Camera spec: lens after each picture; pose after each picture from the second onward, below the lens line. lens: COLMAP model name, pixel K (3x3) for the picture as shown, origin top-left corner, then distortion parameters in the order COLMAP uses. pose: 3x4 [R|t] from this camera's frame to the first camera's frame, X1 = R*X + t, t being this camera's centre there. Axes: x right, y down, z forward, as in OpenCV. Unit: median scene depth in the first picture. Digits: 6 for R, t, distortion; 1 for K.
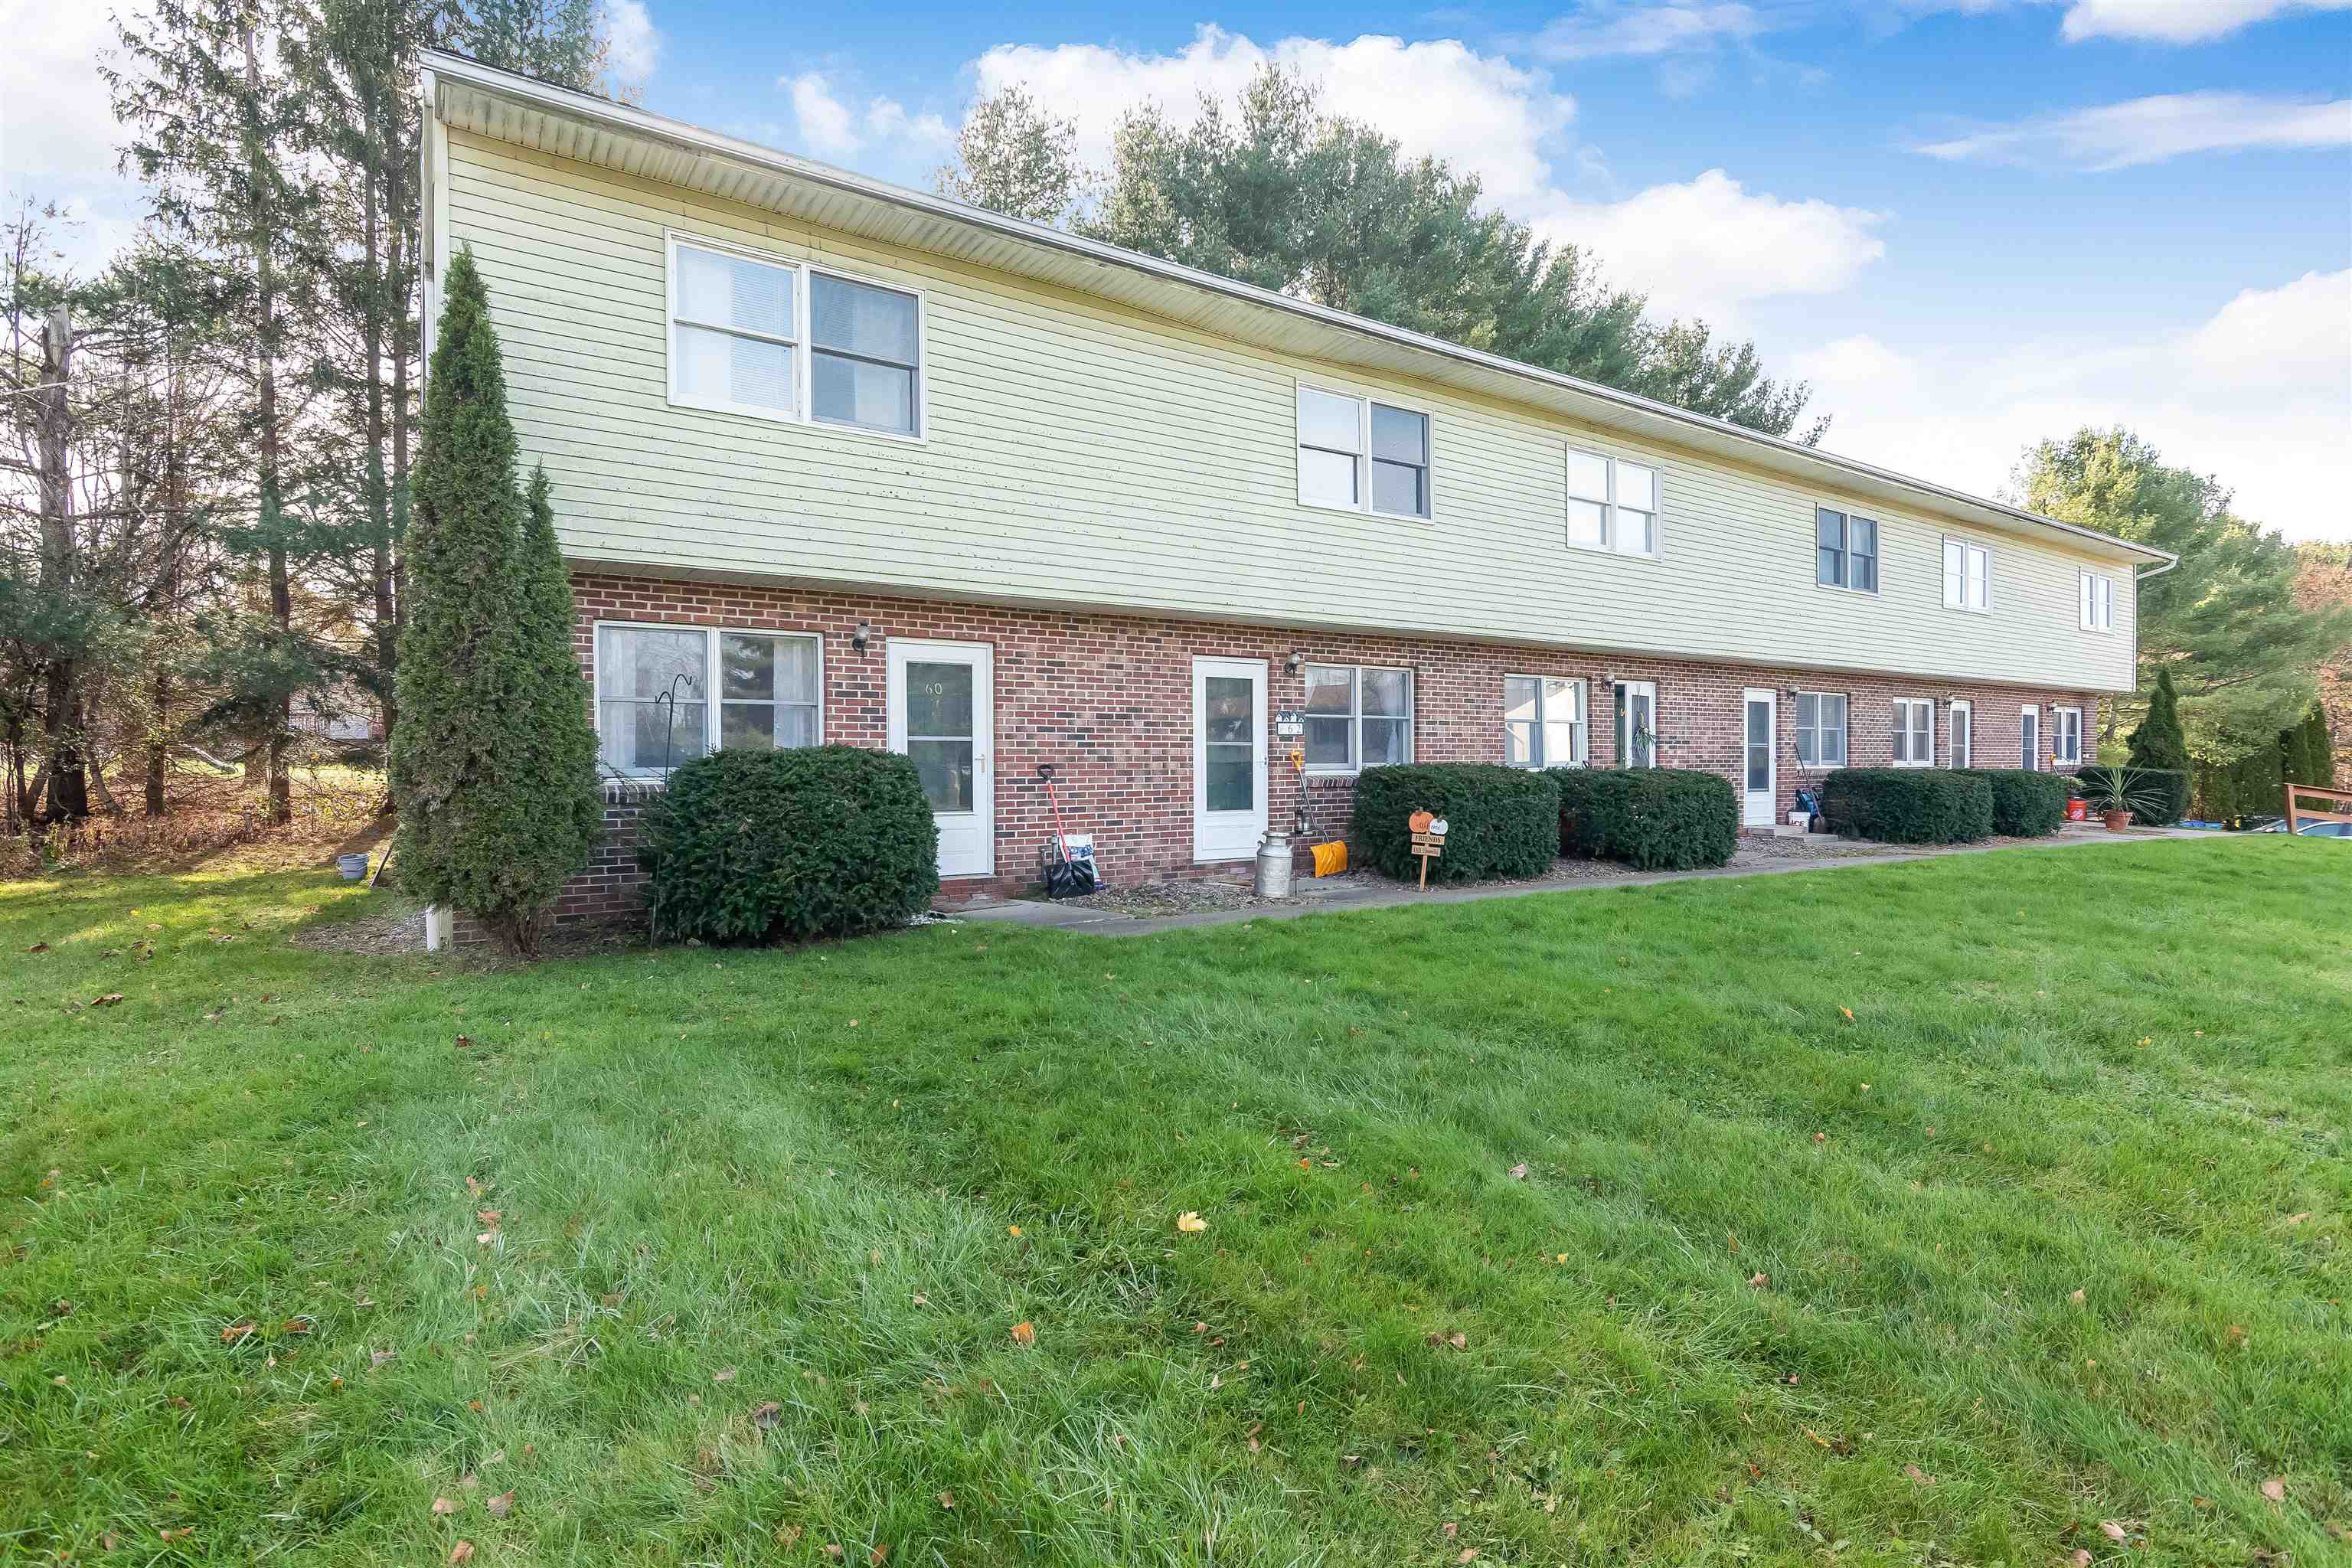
lens RADIAL K [[1136.9, 0, 1176.0], [0, 1136.9, 784.0], [0, 0, 1]] dist [0.000009, -0.001459]
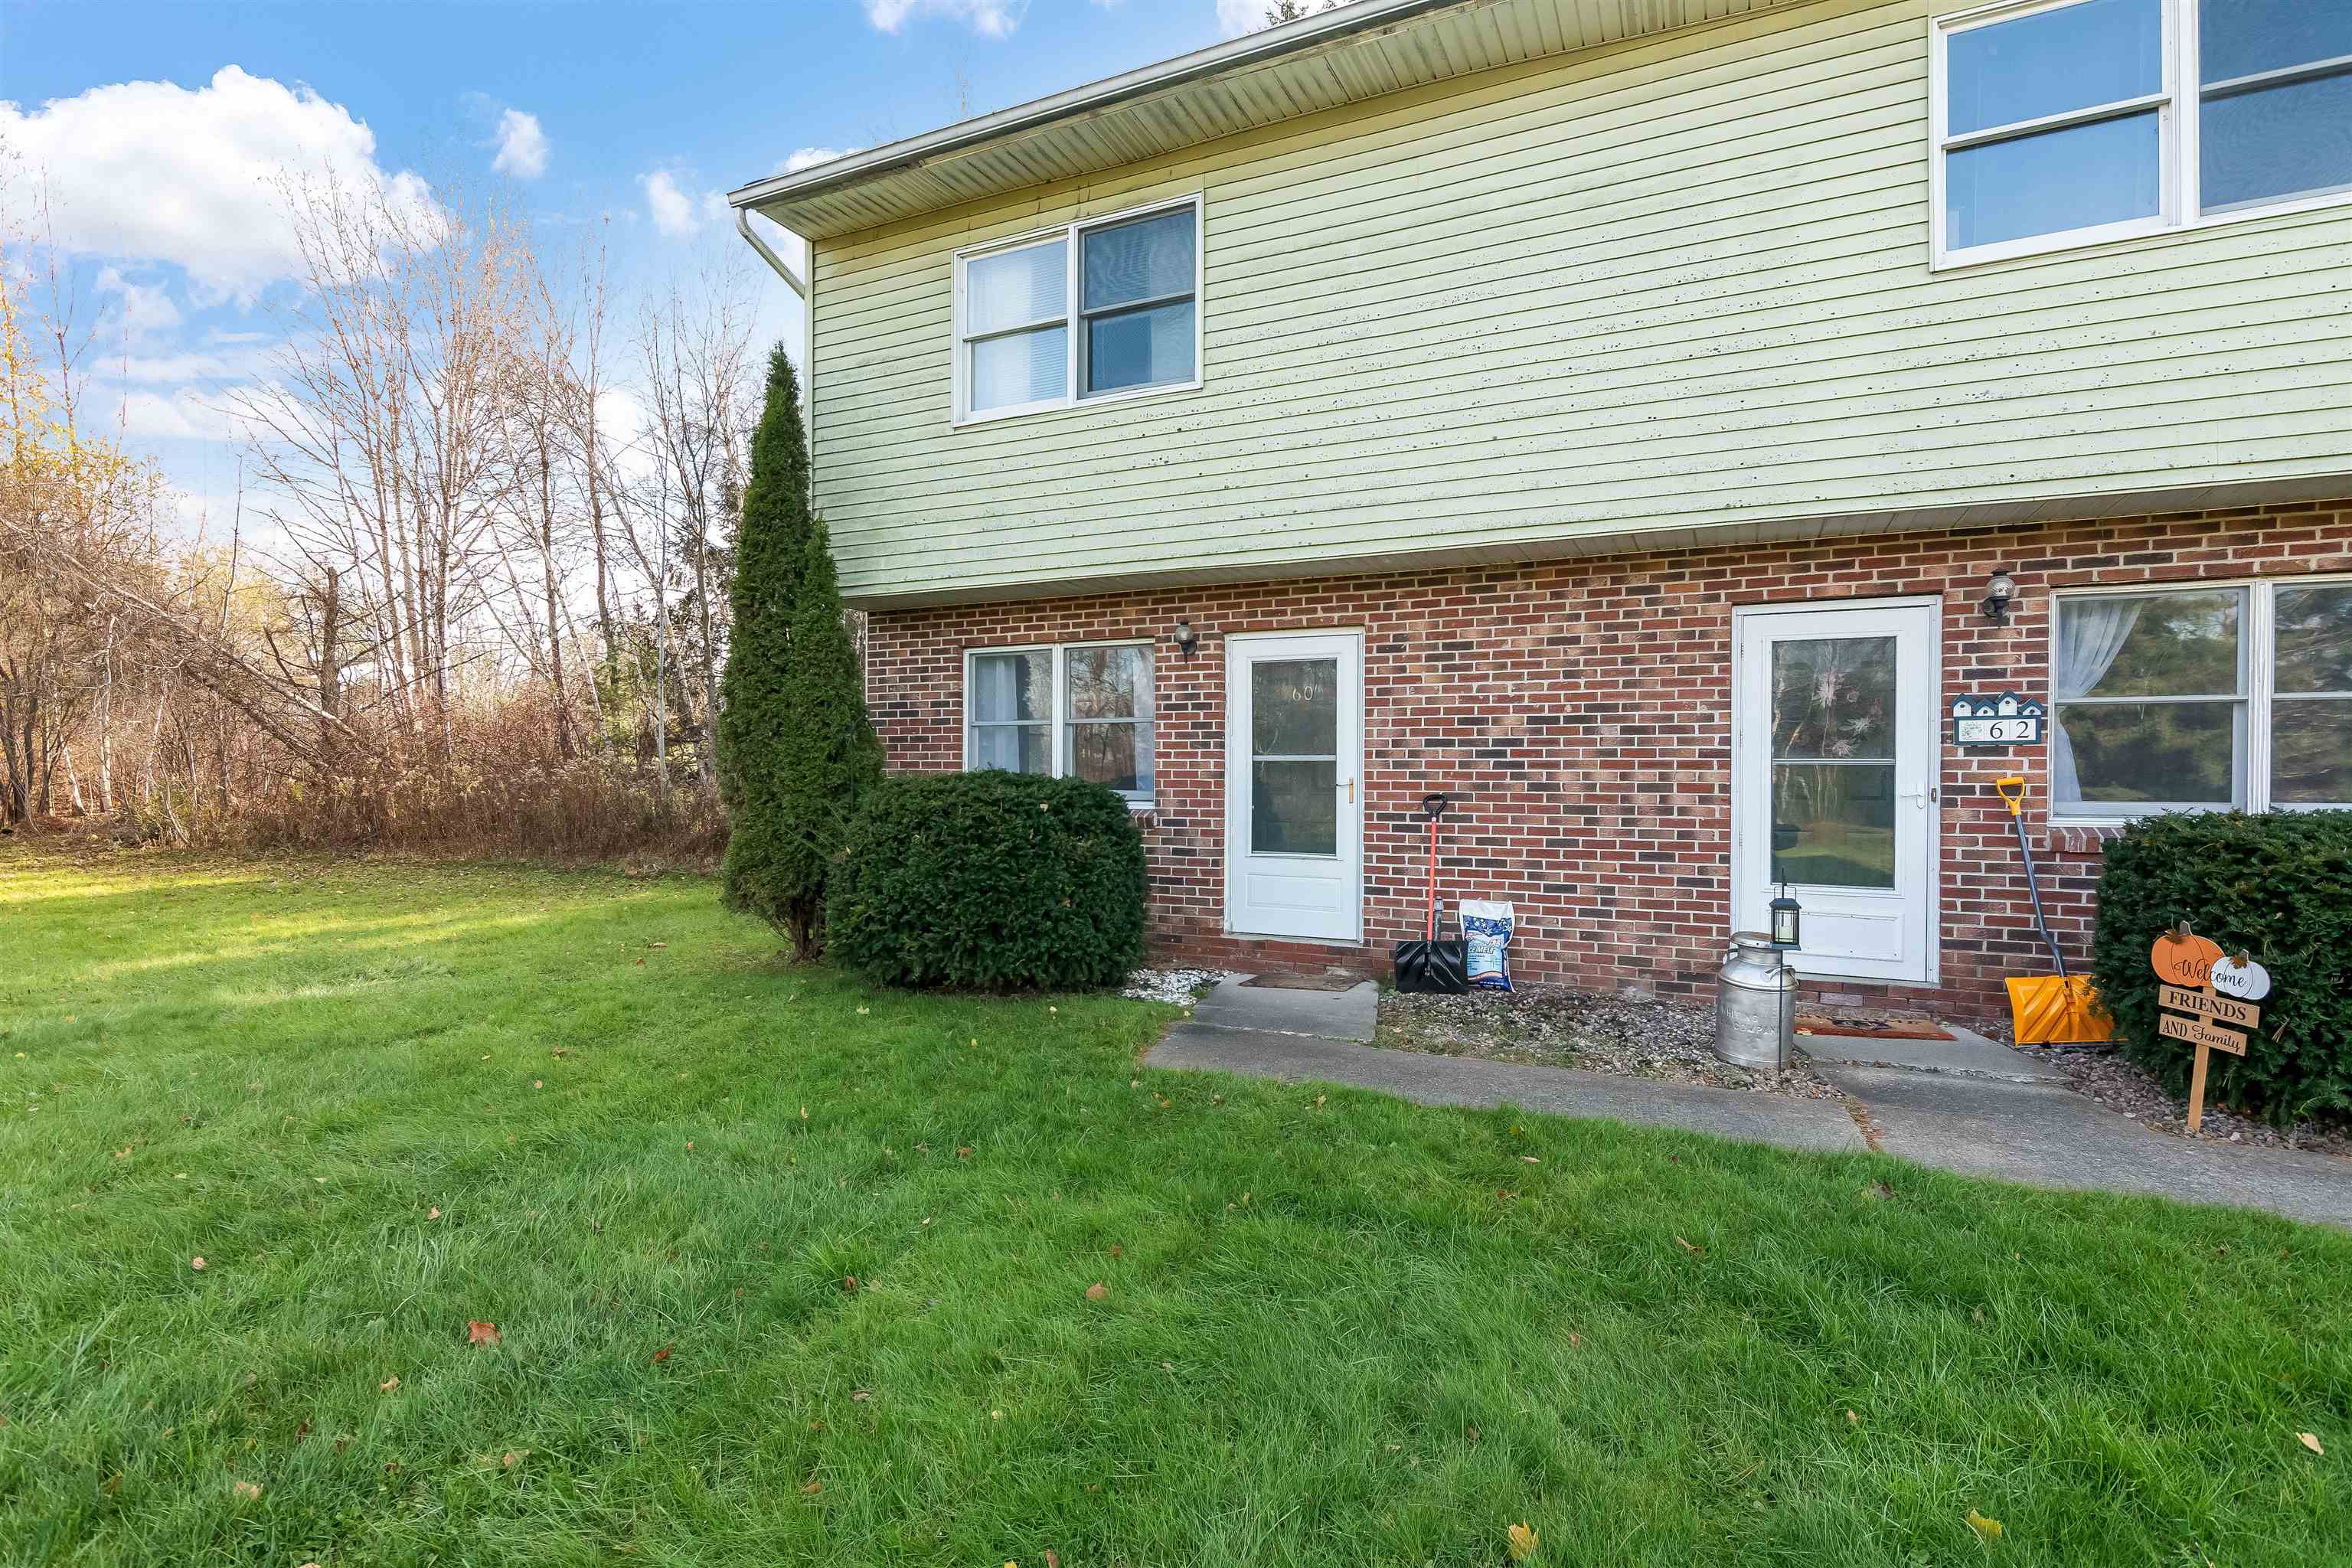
lens RADIAL K [[1136.9, 0, 1176.0], [0, 1136.9, 784.0], [0, 0, 1]] dist [0.000009, -0.001459]
pose [[0.501175, 0.015710, -0.865203, 0.337671], [-0.020810, 0.999765, 0.006098, -0.020425], [0.865096, 0.014949, 0.501384, 0.437120]]
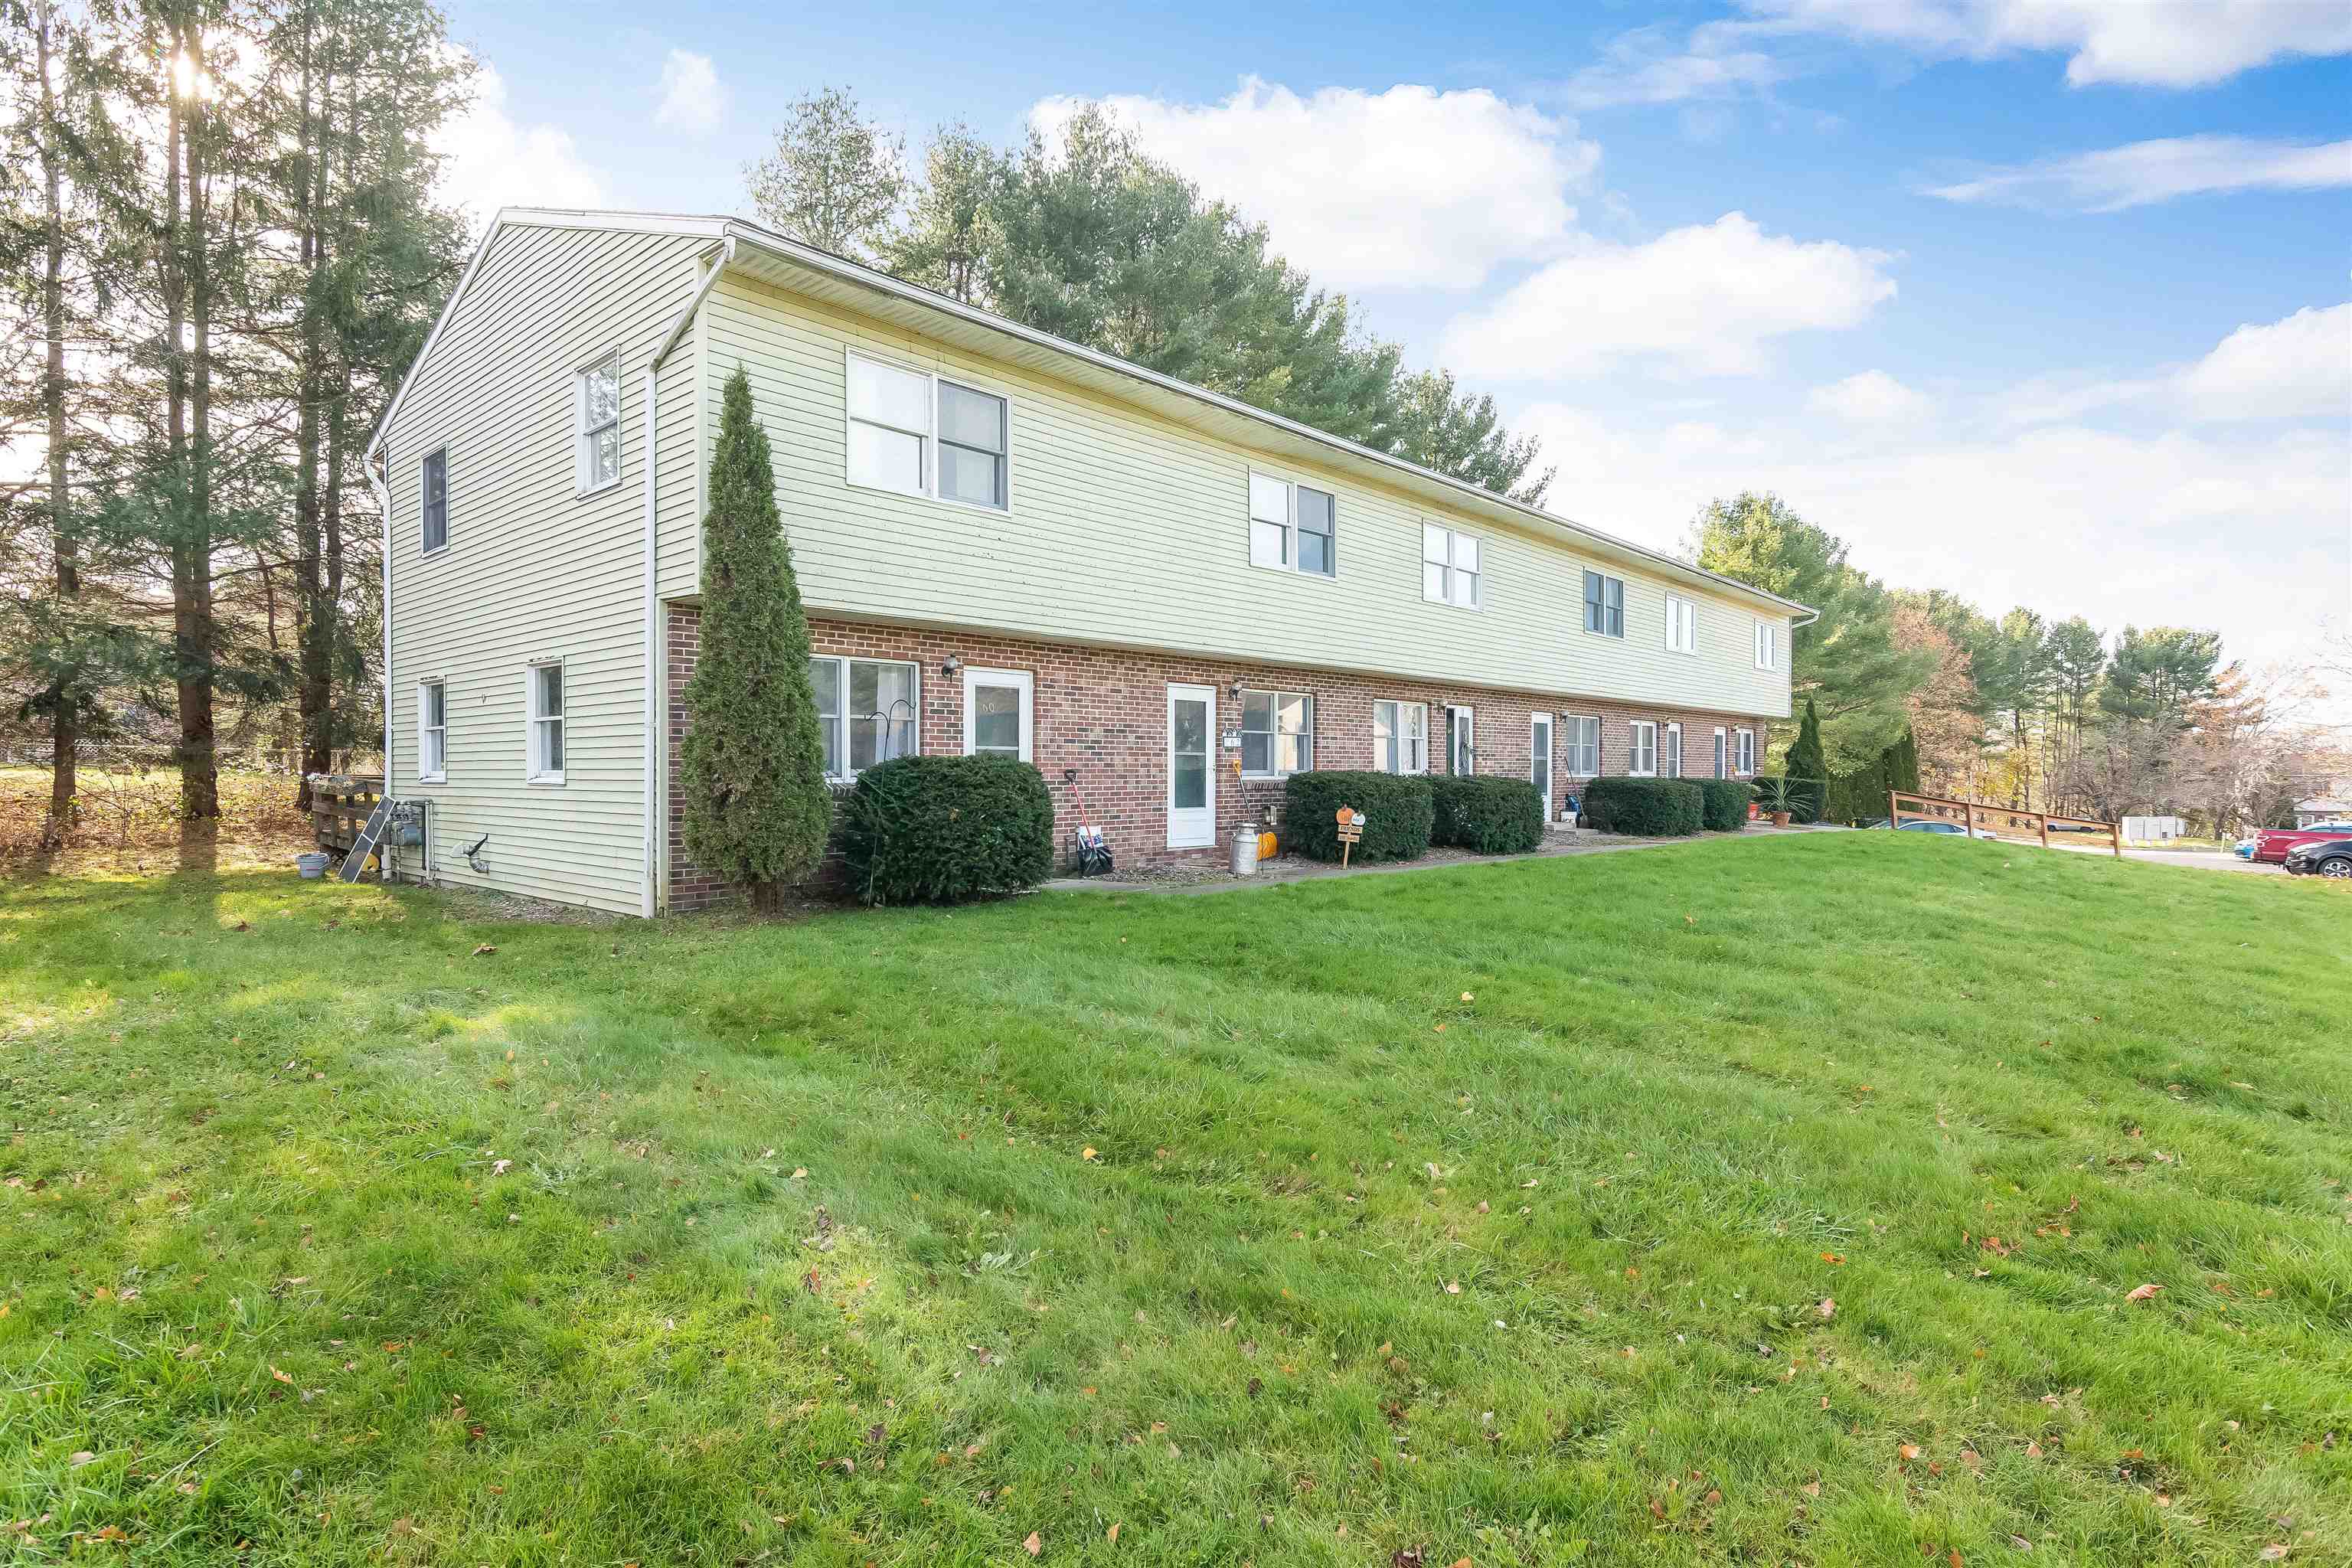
lens RADIAL K [[1205.7, 0, 1181.7], [0, 1205.7, 786.9], [0, 0, 1]] dist [-0.001815, -0.000244]
pose [[0.969656, 0.003492, 0.244448, -0.267483], [-0.002536, 0.999988, -0.004224, 0.005835], [-0.244459, 0.003476, 0.969653, -0.256007]]
